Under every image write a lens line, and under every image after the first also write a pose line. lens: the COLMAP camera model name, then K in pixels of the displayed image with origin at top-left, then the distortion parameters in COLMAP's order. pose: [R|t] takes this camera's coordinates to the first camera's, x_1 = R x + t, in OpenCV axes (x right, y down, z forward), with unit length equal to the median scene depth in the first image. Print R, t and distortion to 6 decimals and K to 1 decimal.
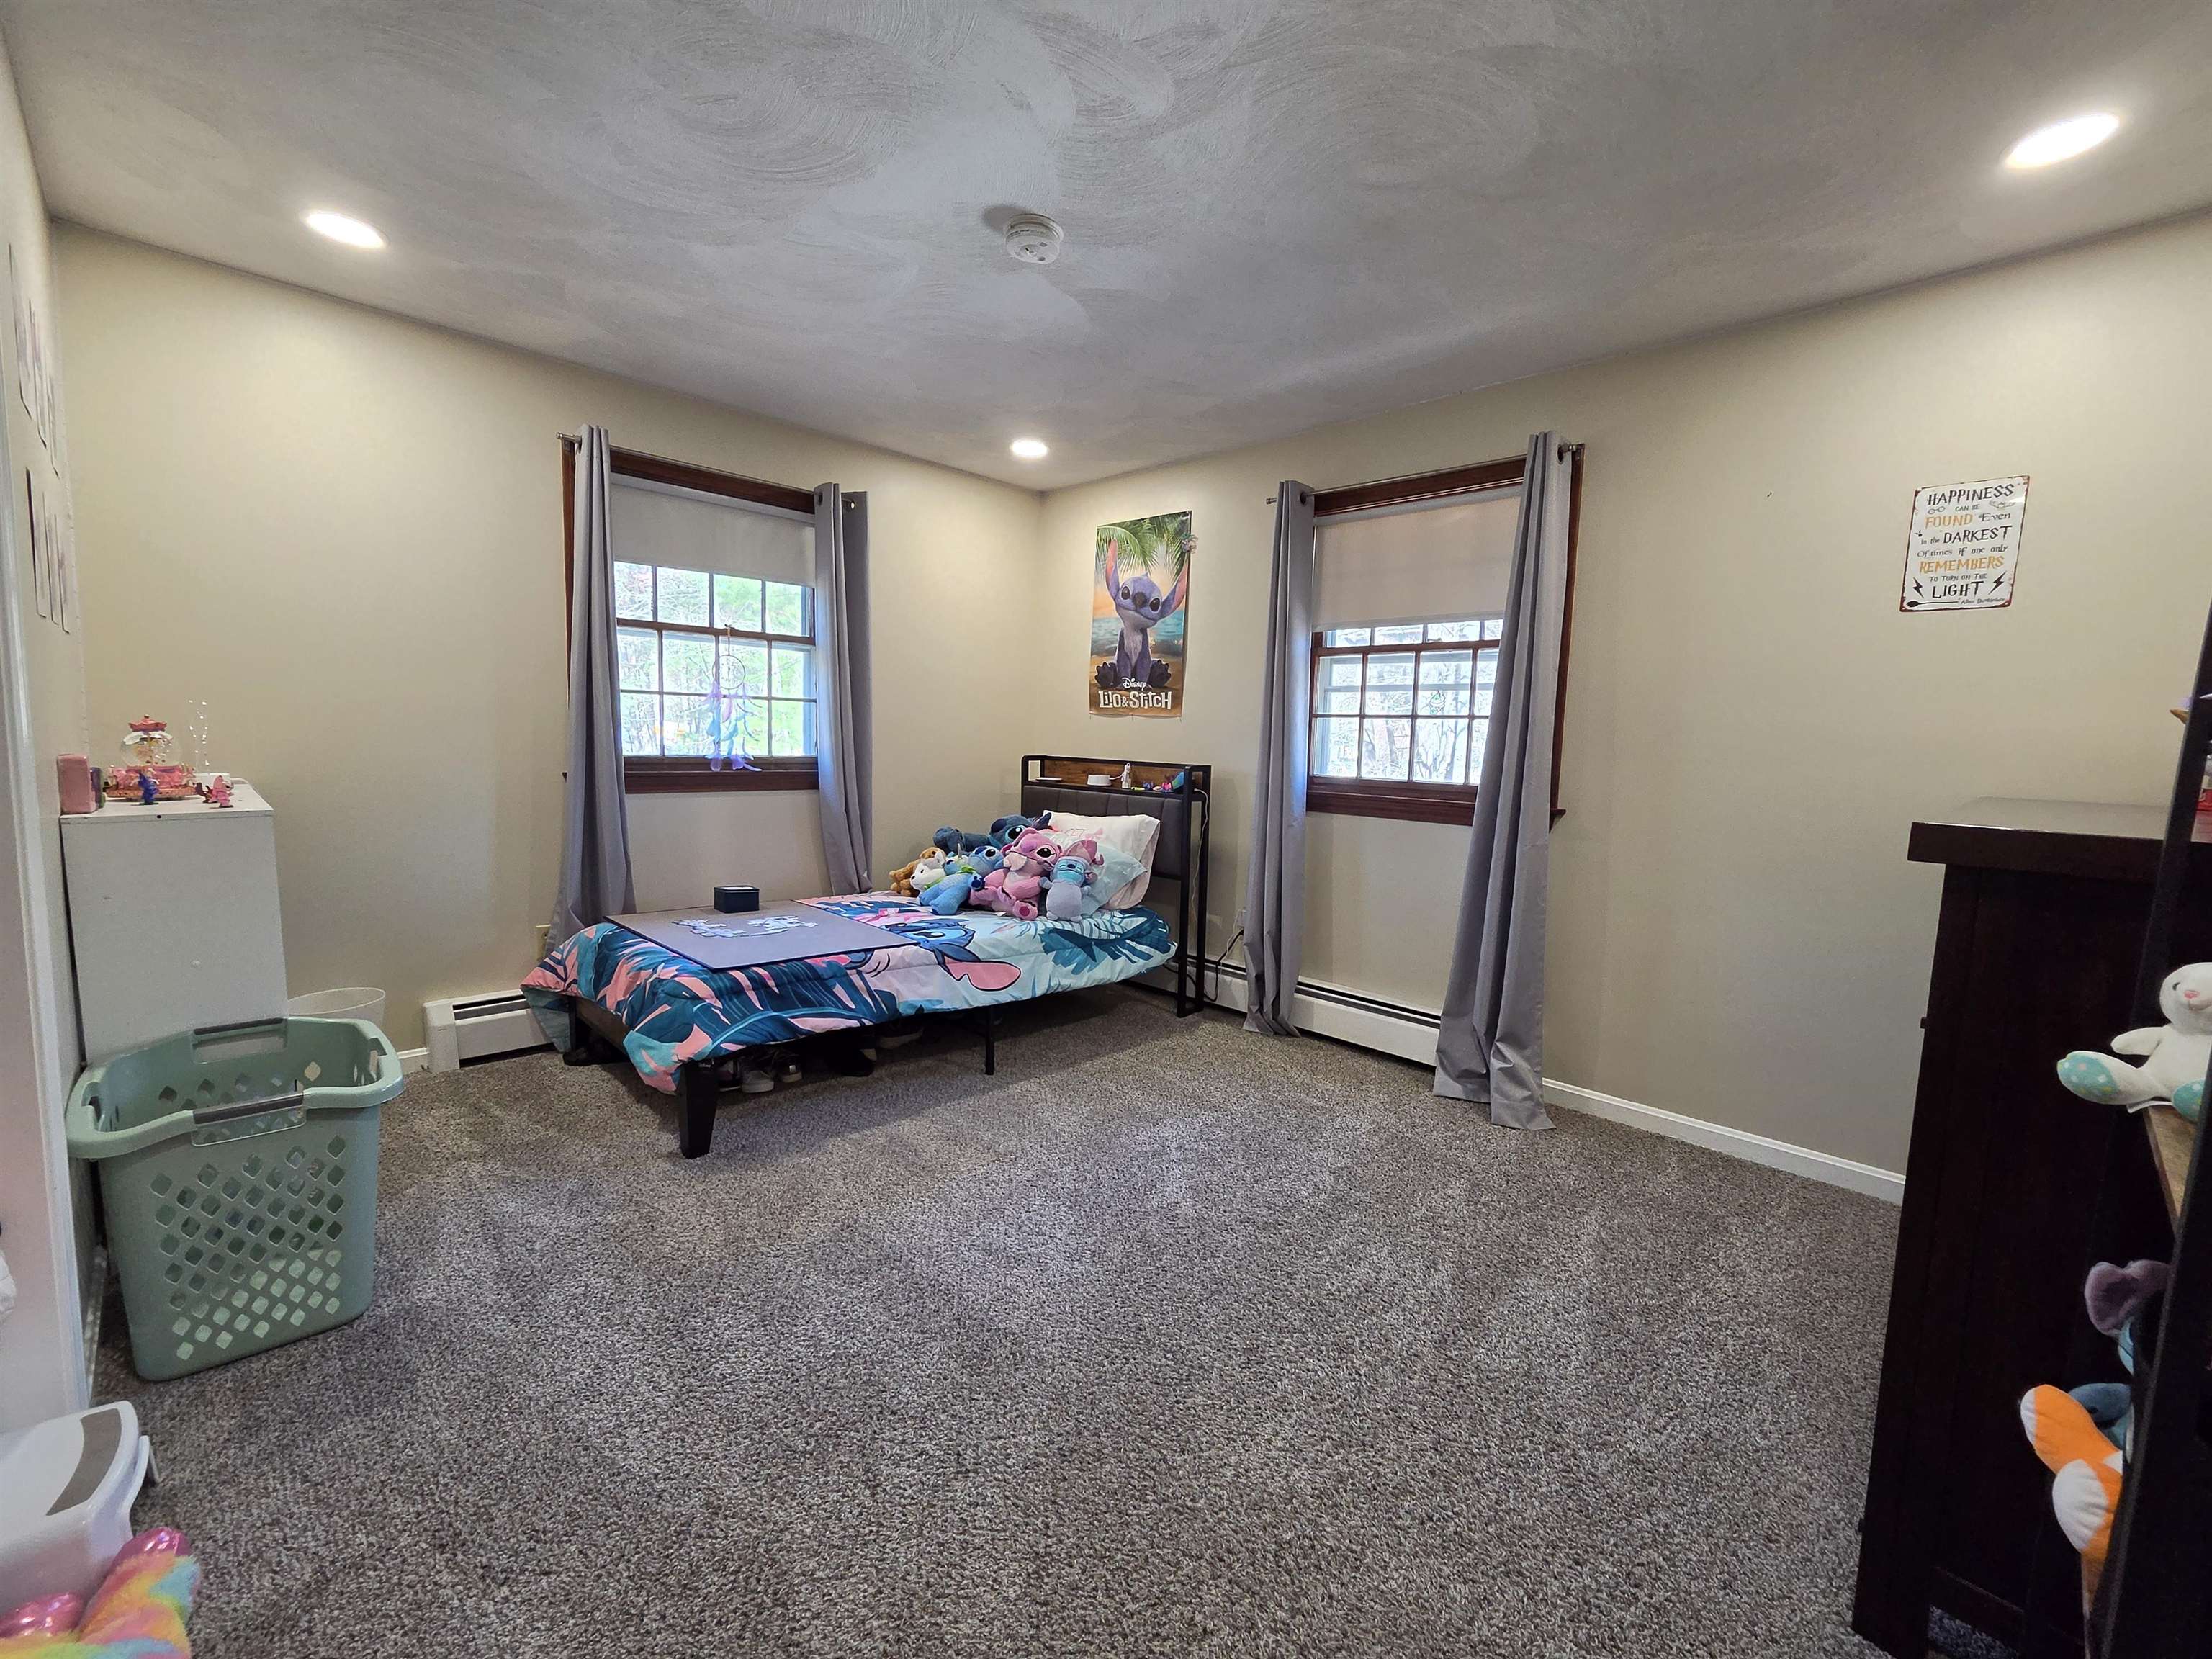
lens RADIAL K [[902.5, 0, 1112.2], [0, 902.5, 830.6], [0, 0, 1]] dist [0.000085, 0.000263]
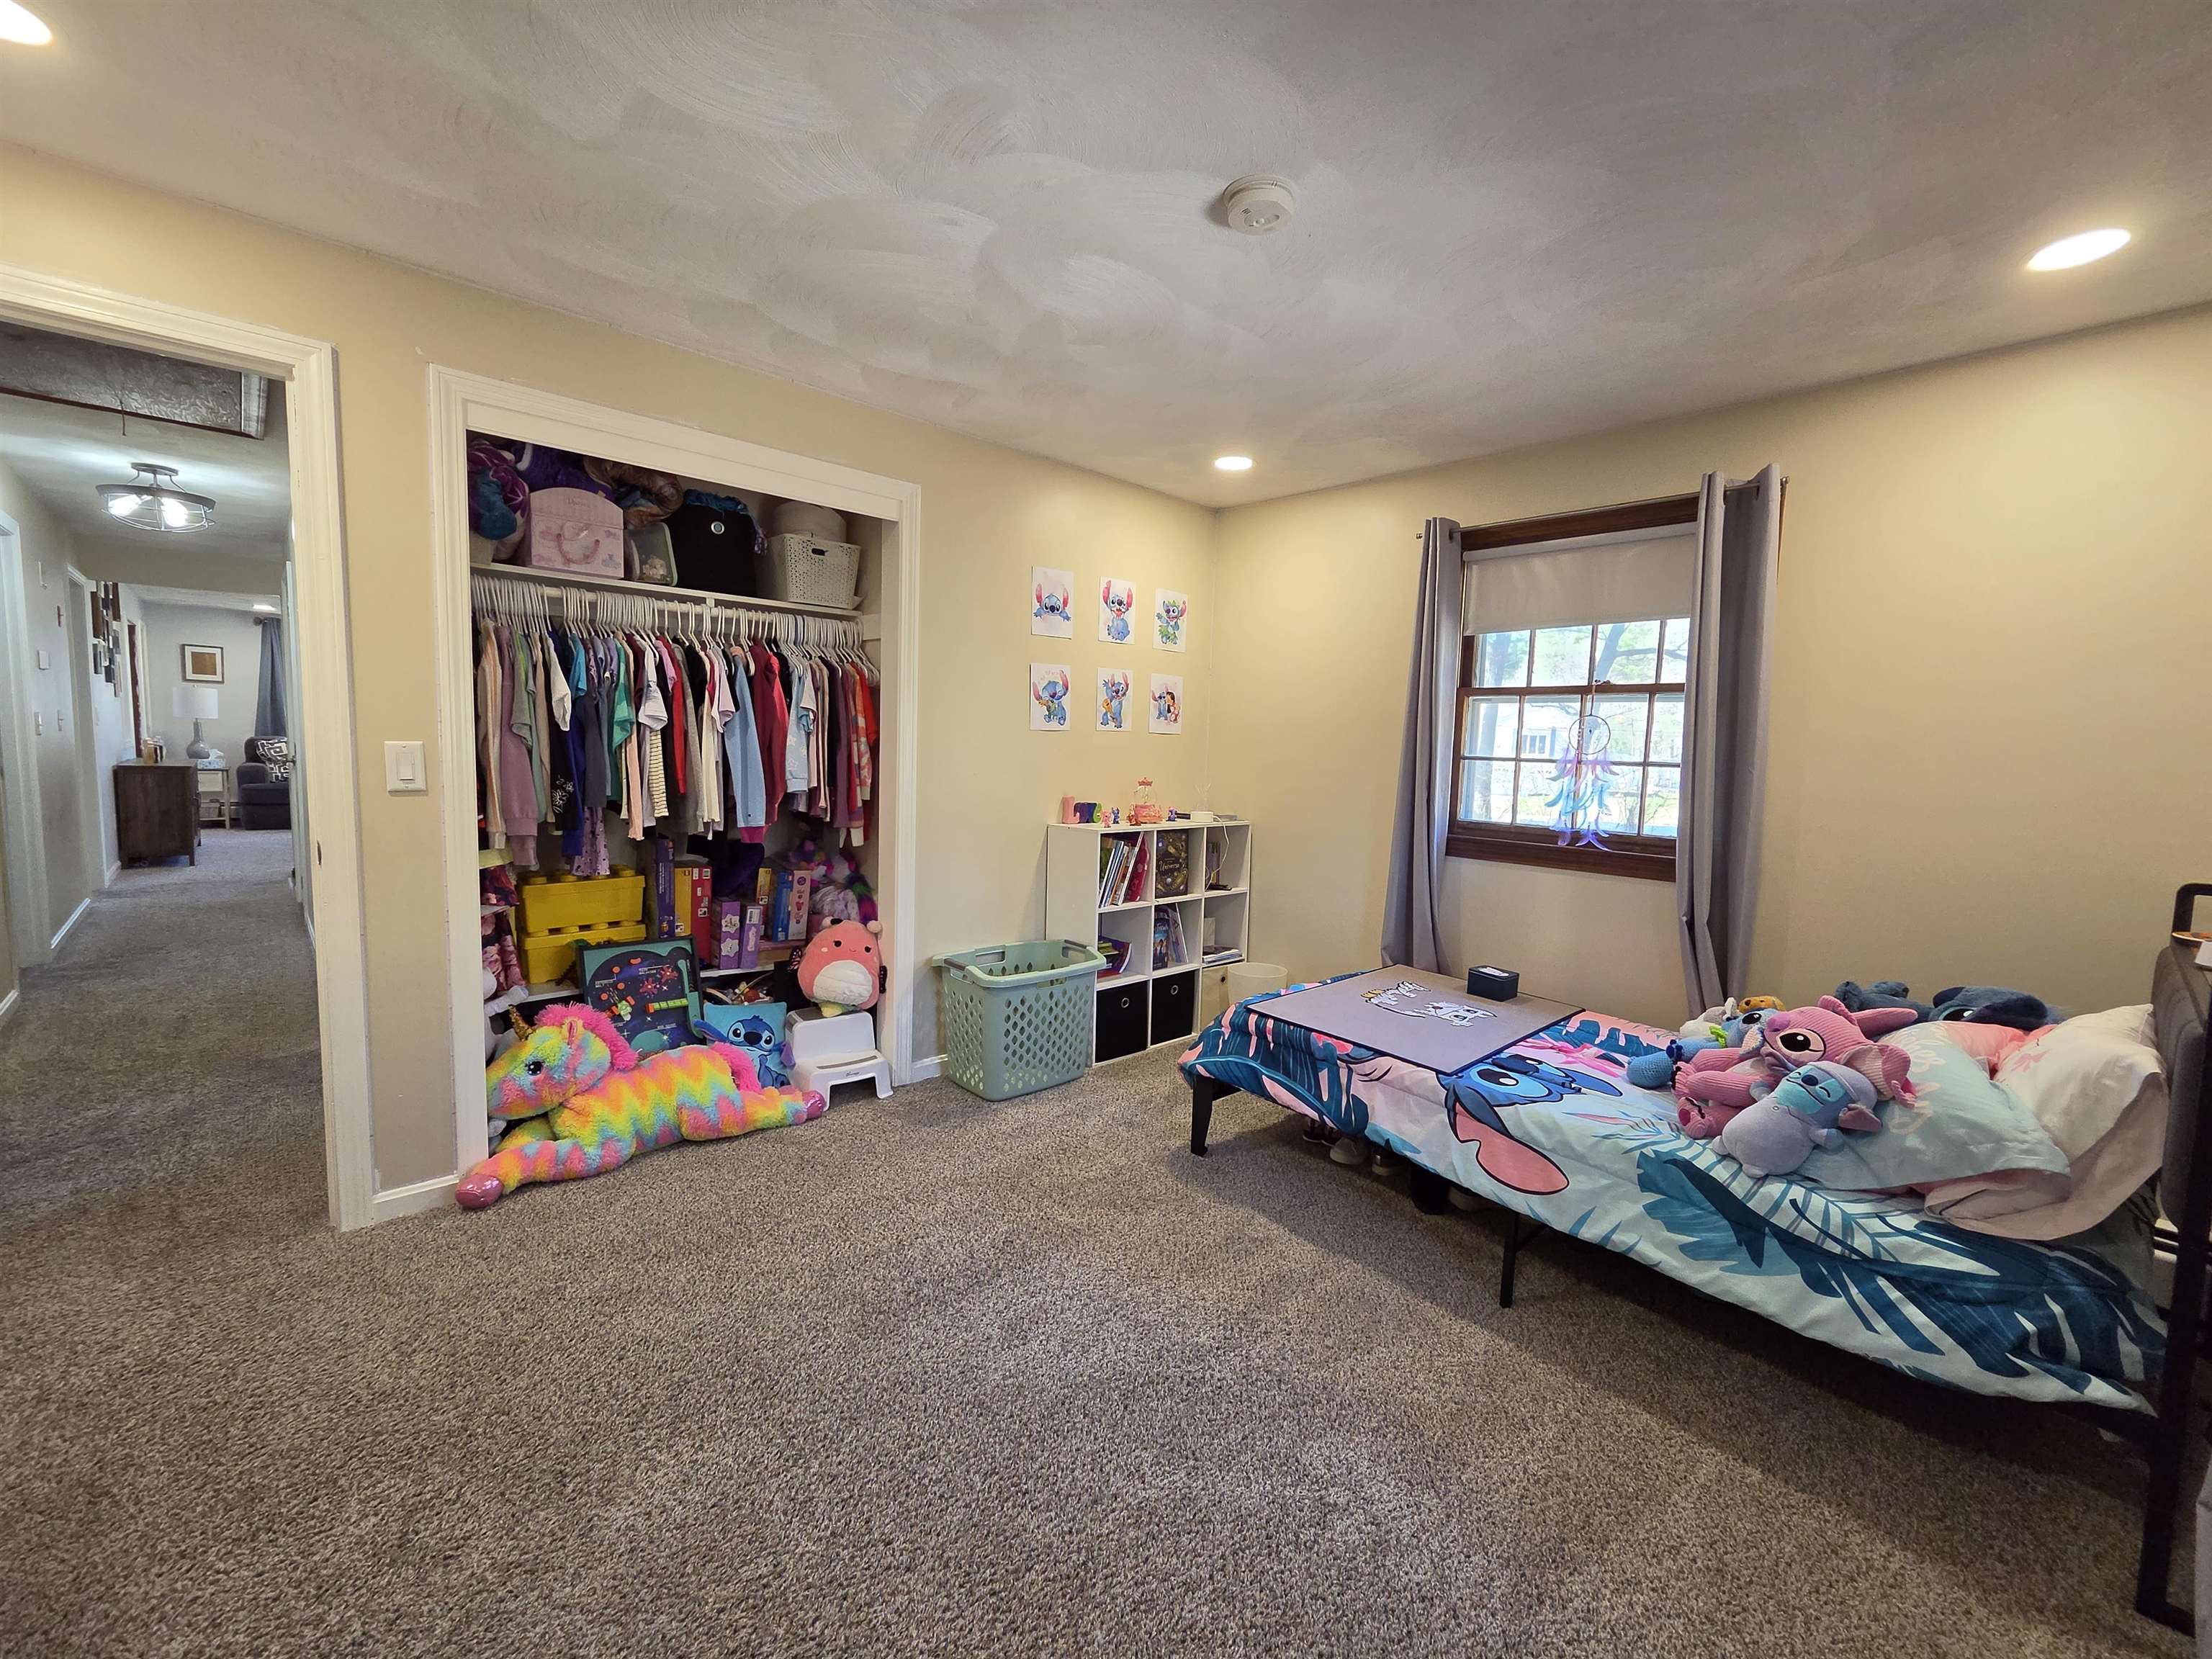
lens RADIAL K [[902.5, 0, 1112.2], [0, 902.5, 830.6], [0, 0, 1]] dist [0.000085, 0.000263]
pose [[-0.029638, 0.063458, -0.997544, 0.505705], [-0.136885, 0.988323, 0.066938, -0.086925], [0.990144, 0.138532, -0.020605, 0.630327]]
